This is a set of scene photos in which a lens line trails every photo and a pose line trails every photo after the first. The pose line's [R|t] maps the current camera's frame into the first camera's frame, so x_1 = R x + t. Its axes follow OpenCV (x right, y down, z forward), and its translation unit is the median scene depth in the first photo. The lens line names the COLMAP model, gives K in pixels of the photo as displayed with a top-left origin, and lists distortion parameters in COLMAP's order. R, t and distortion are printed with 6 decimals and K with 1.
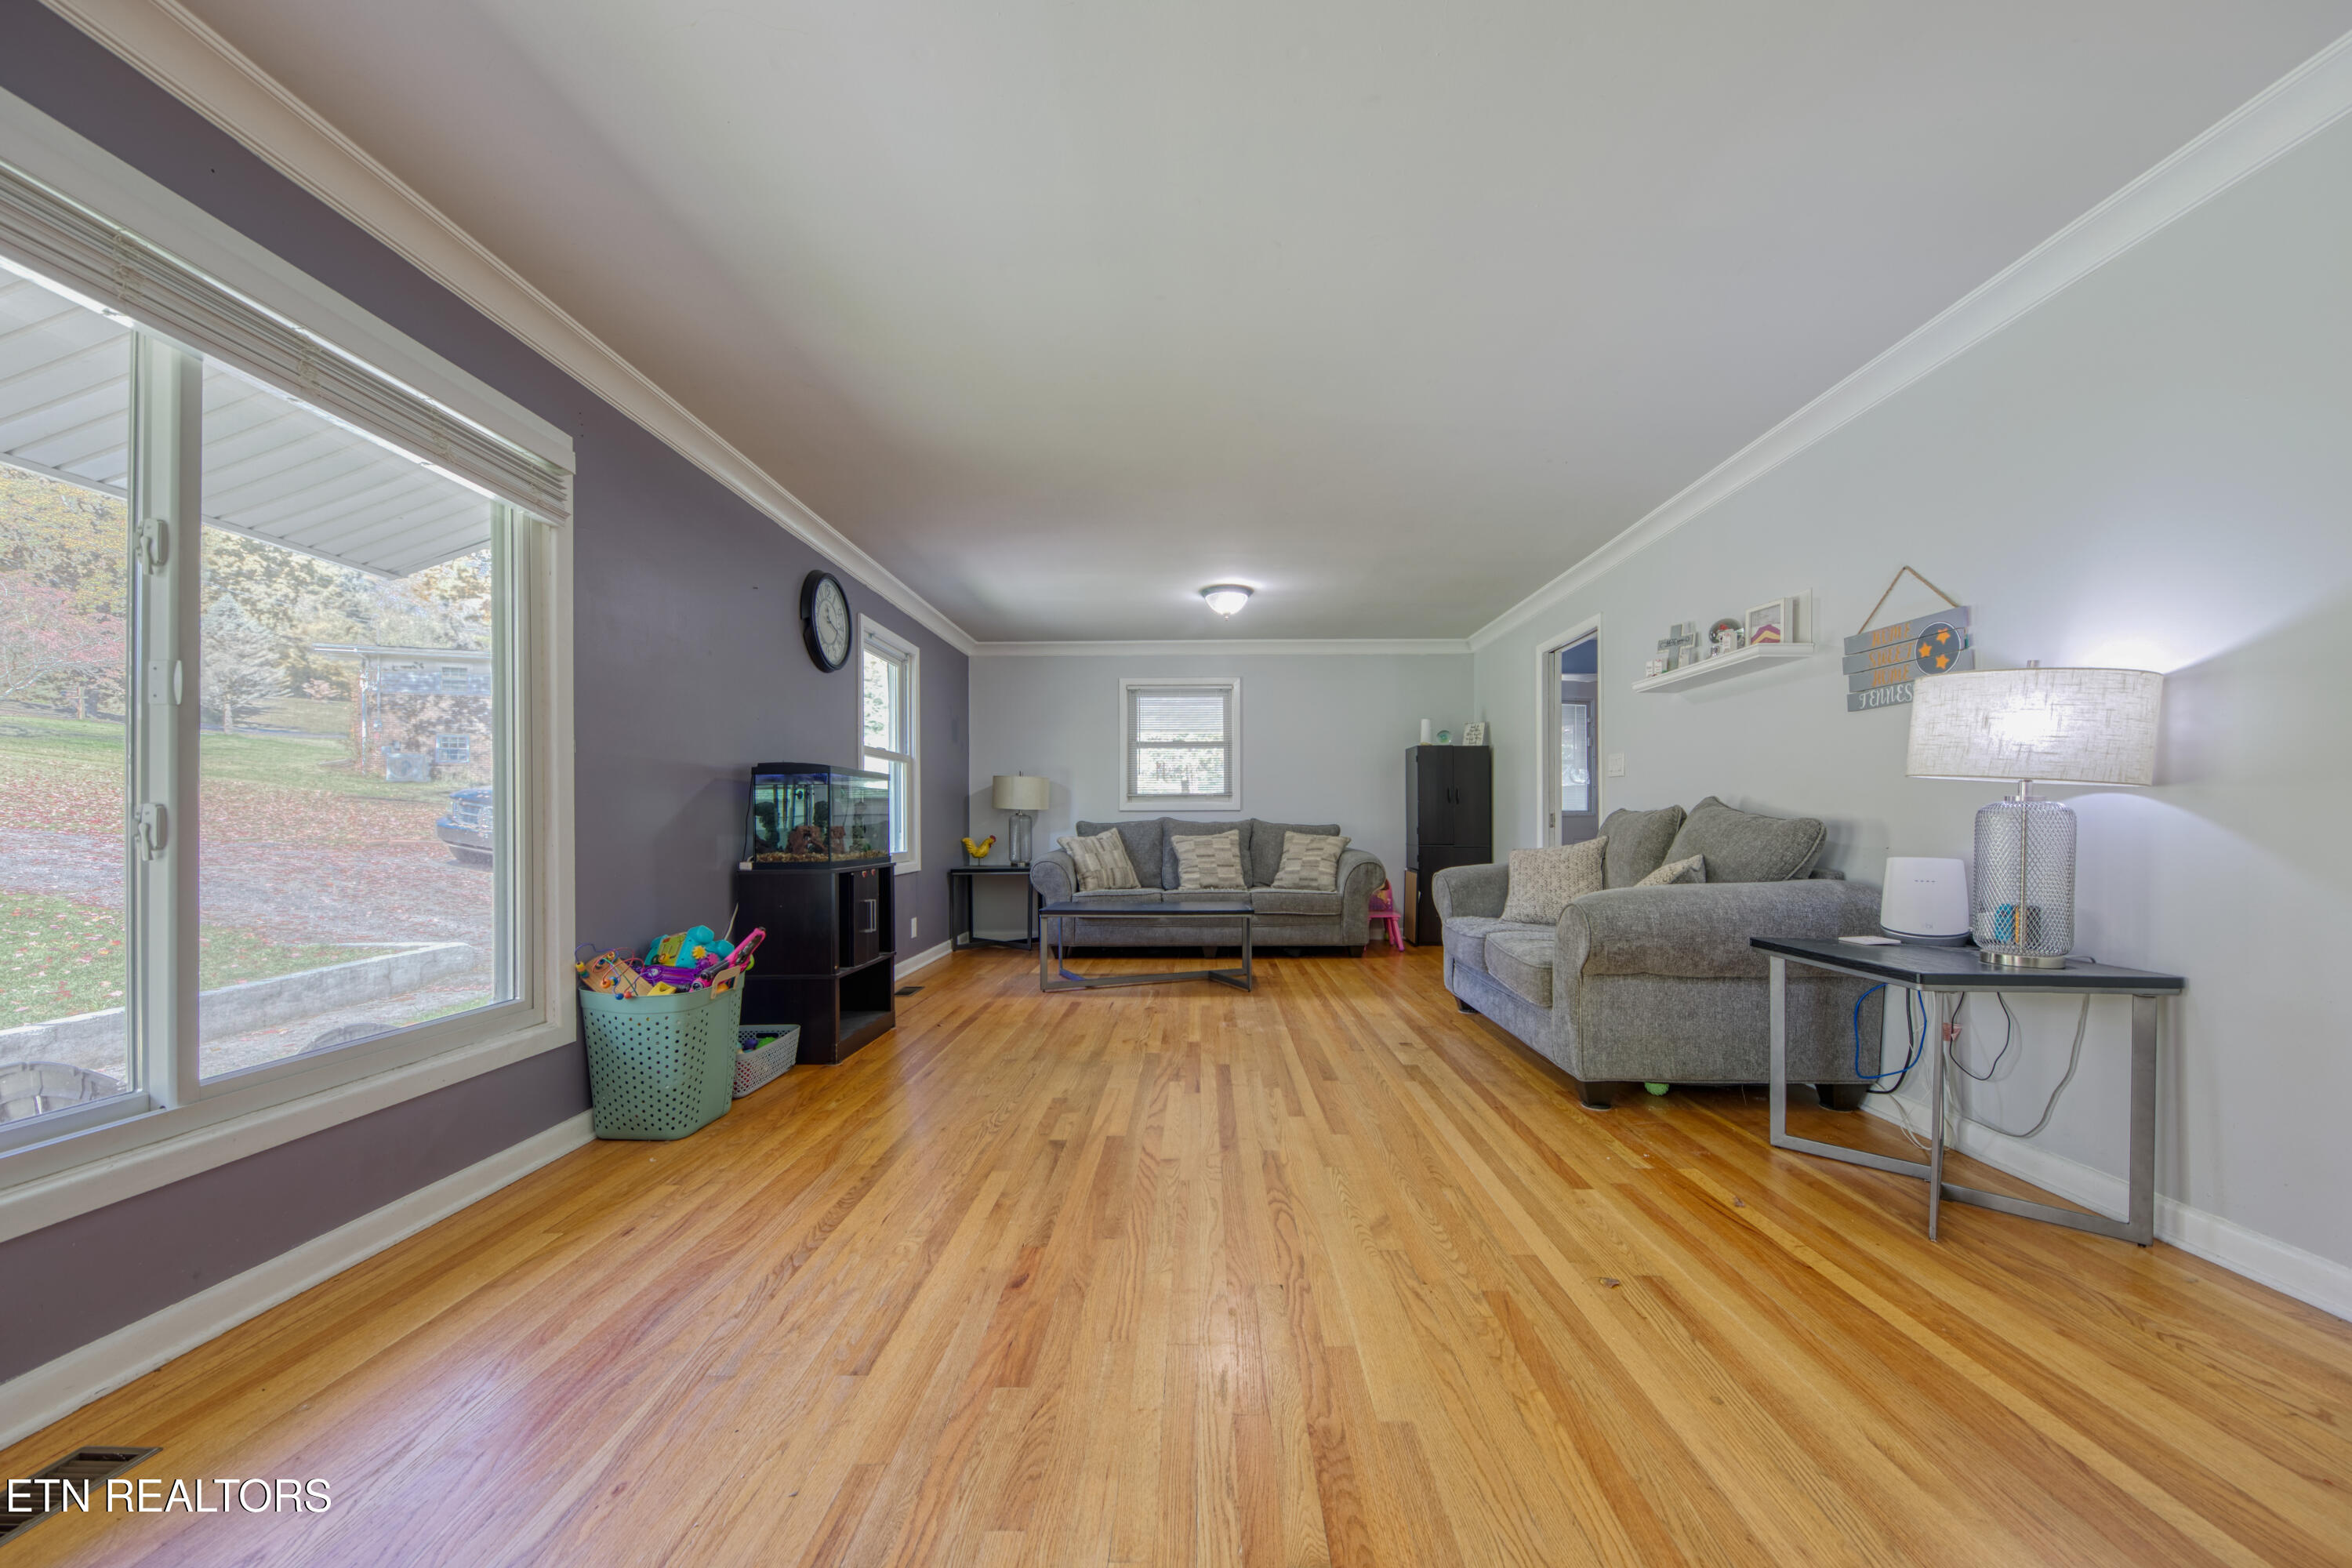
lens RADIAL K [[841.1, 0, 1179.1], [0, 841.1, 826.6], [0, 0, 1]] dist [0.003772, -0.001221]
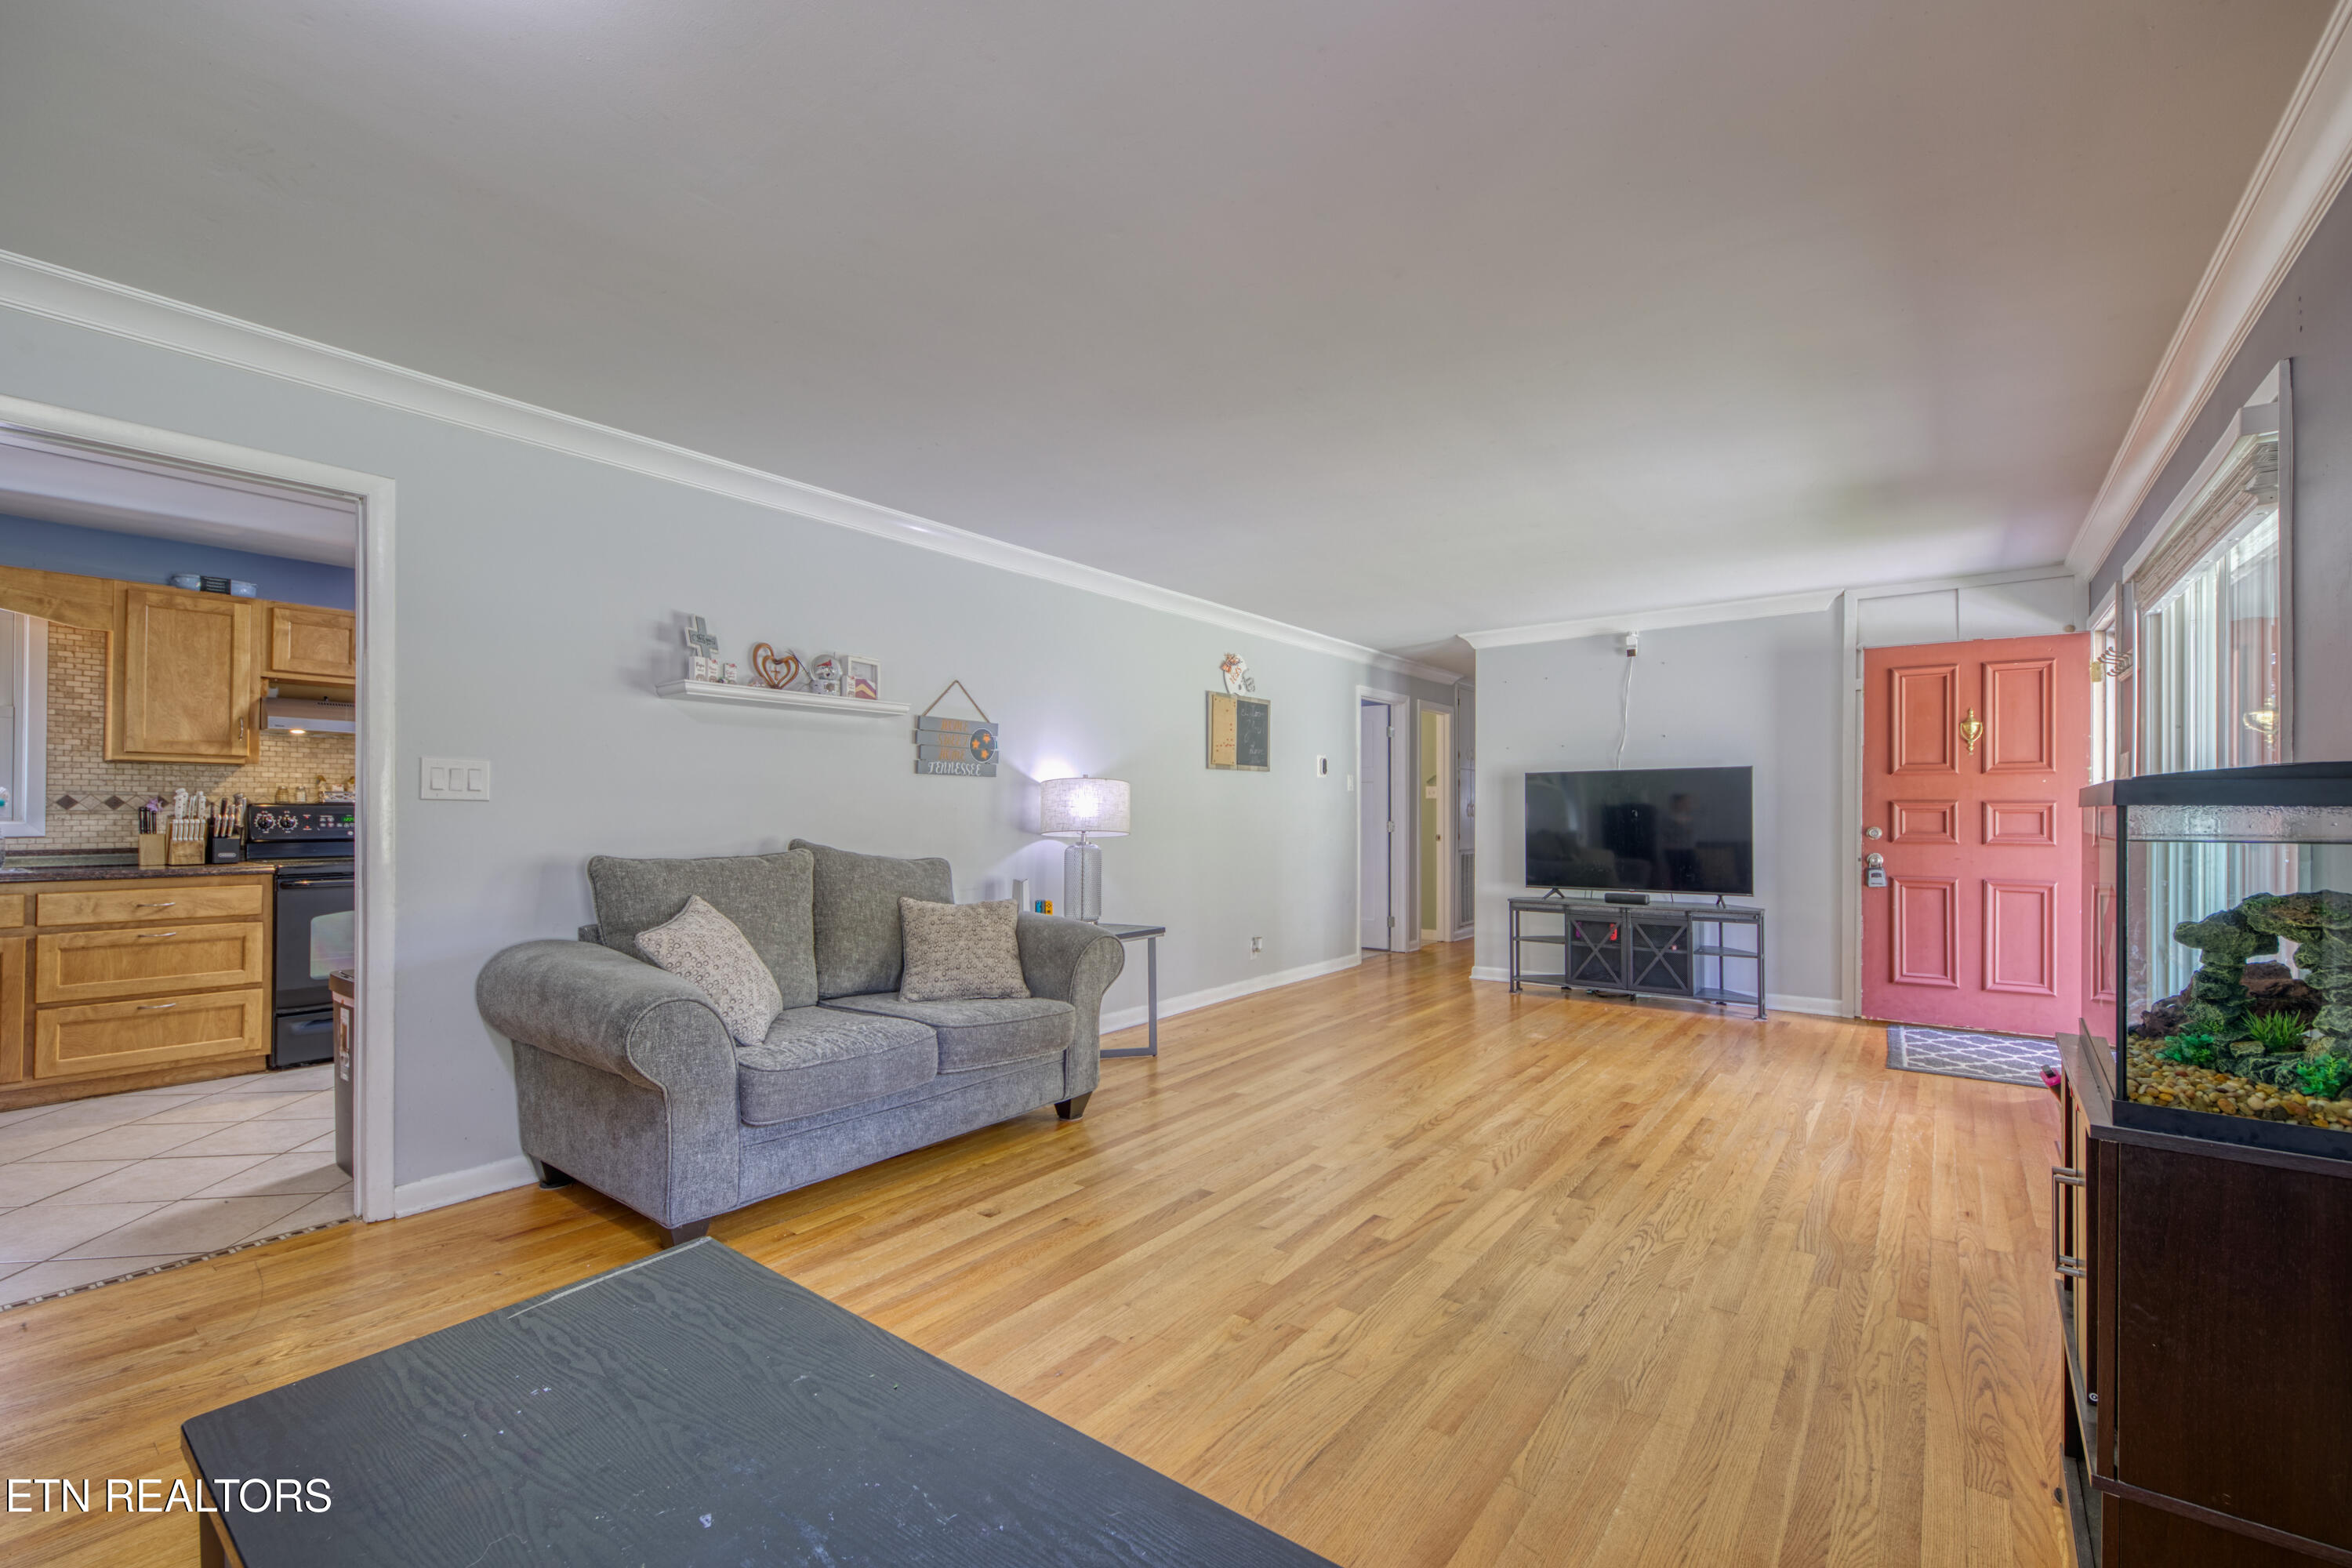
lens RADIAL K [[998.1, 0, 1178.2], [0, 998.1, 800.0], [0, 0, 1]] dist [0.000428, -0.000136]
pose [[-0.807649, 0.010418, 0.589571, -0.416379], [0.006157, 0.999938, -0.009235, -0.080290], [-0.589631, -0.003828, -0.807664, 2.001593]]
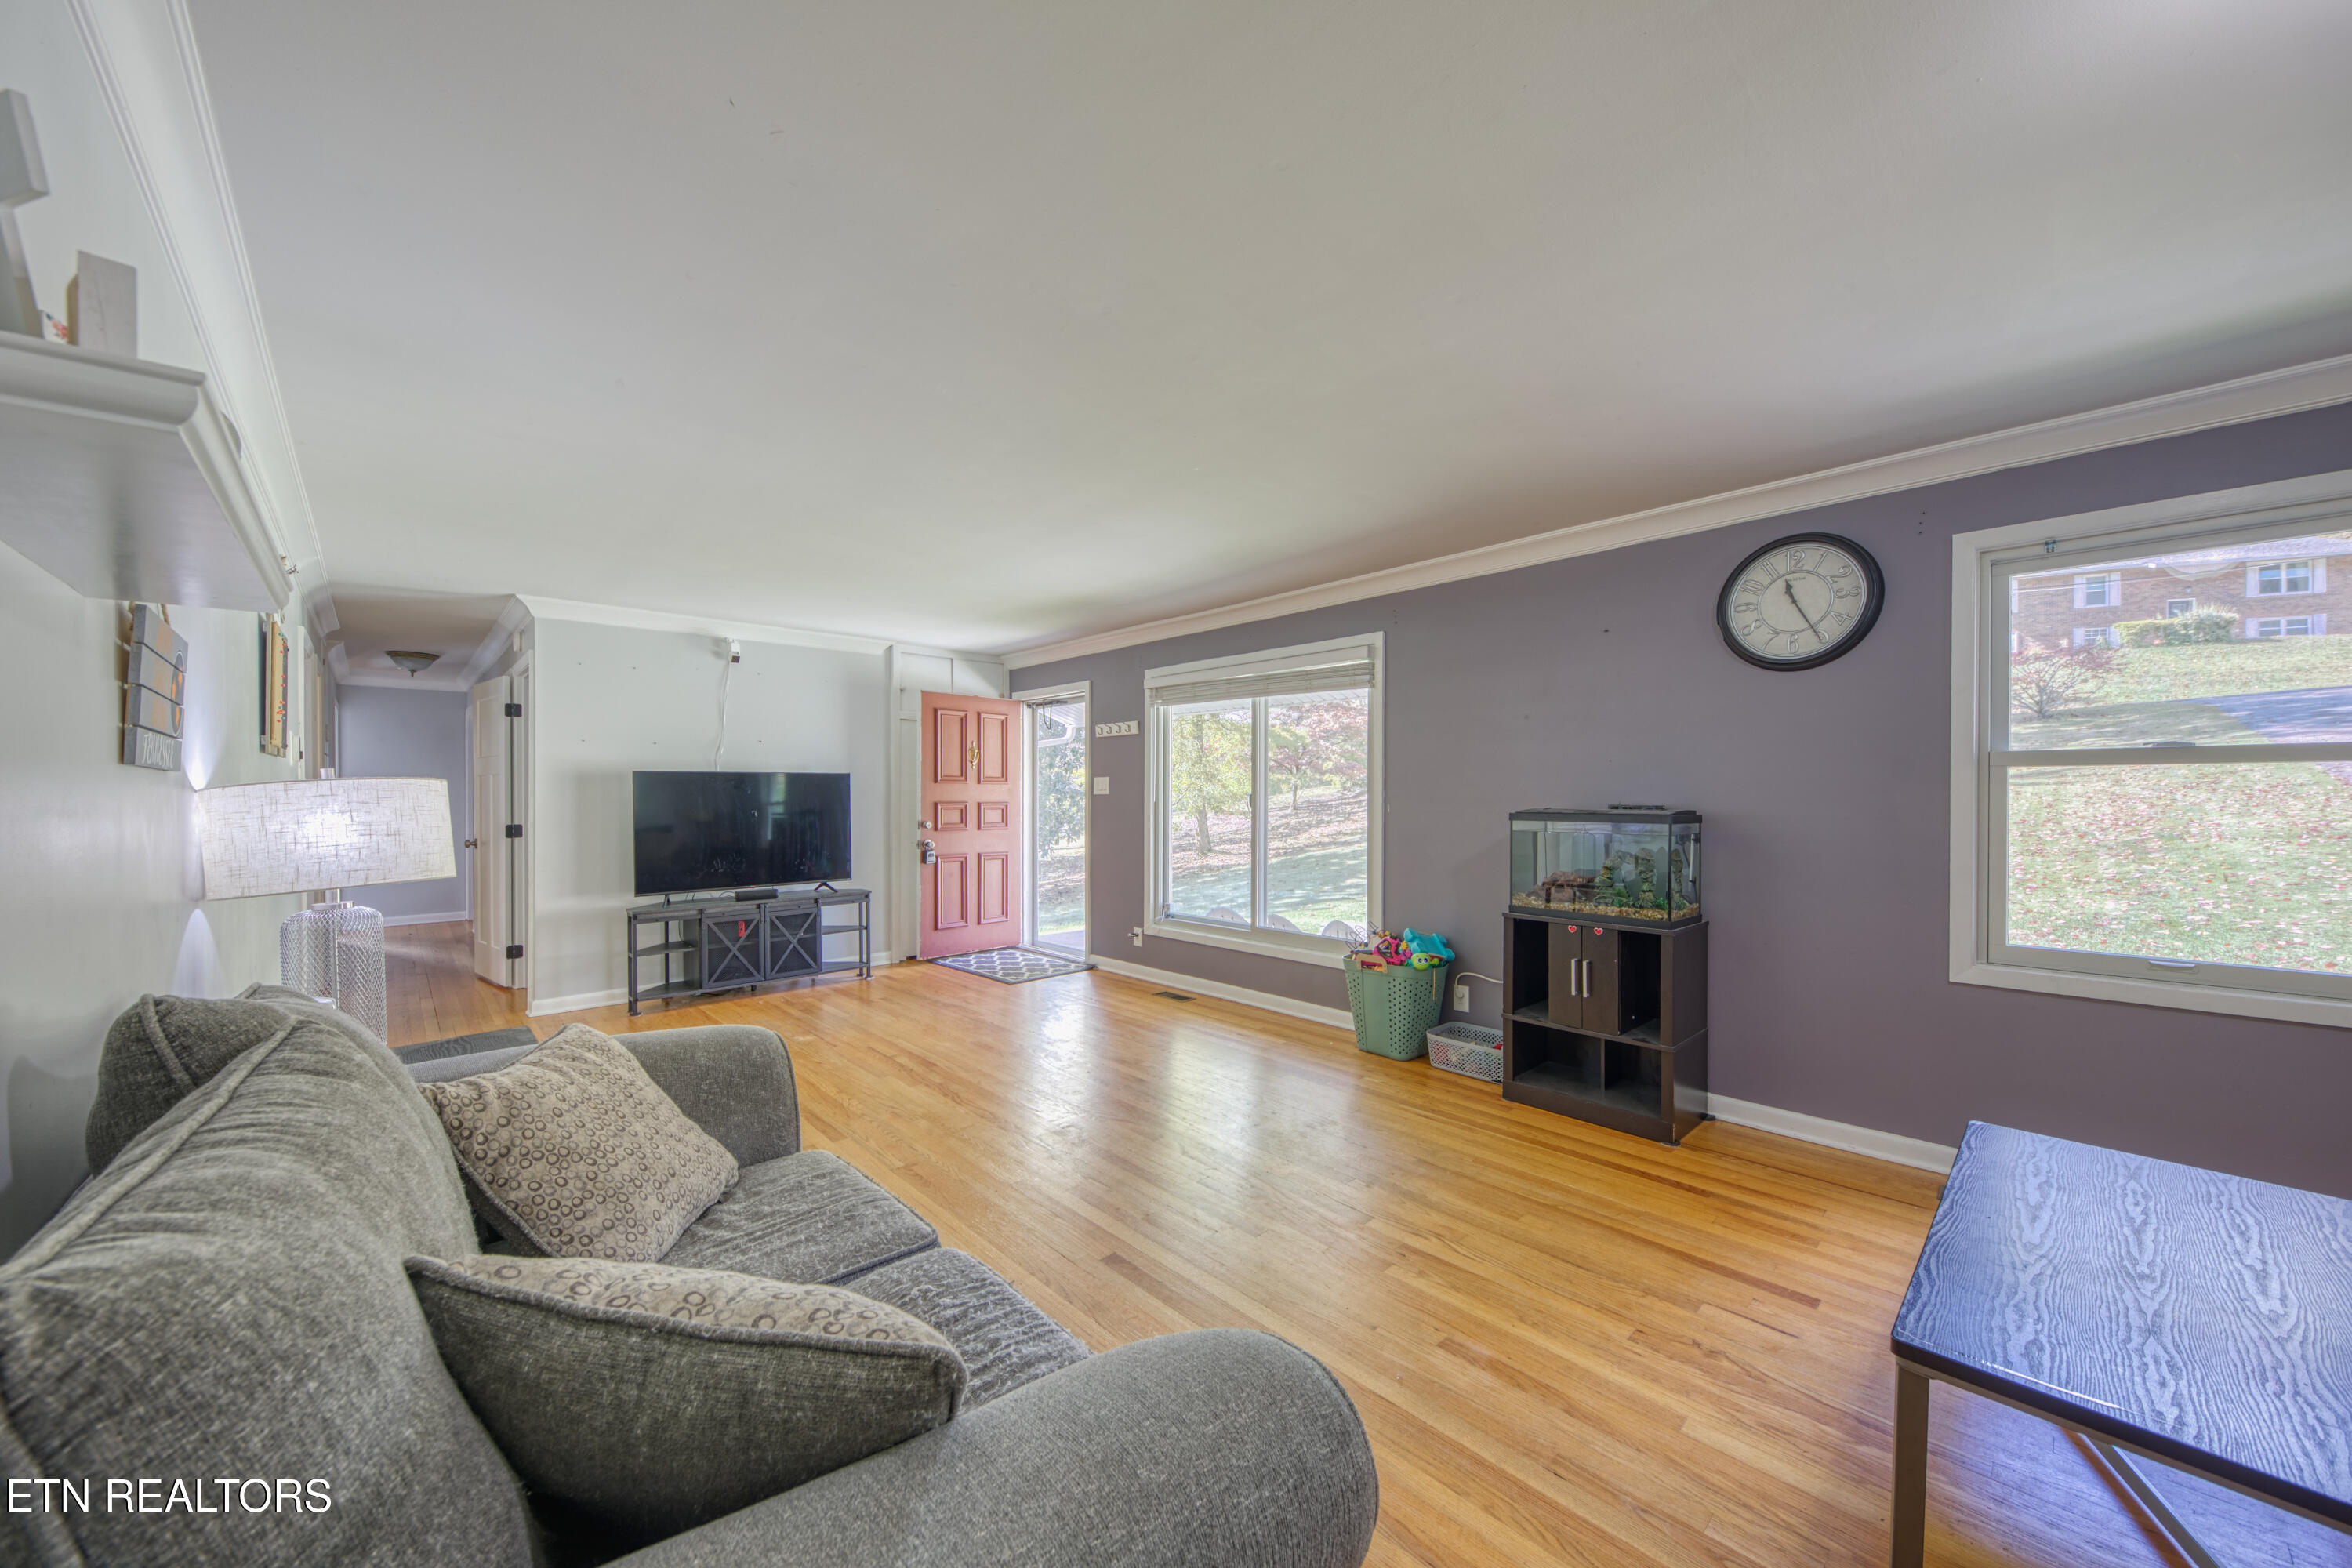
lens RADIAL K [[841.1, 0, 1191.3], [0, 841.1, 792.1], [0, 0, 1]] dist [0.003772, -0.001221]
pose [[-0.699613, 0.003117, -0.714515, 0.735568], [-0.001377, 0.999983, 0.005711, -0.126725], [0.714521, 0.004979, -0.699596, 1.741862]]
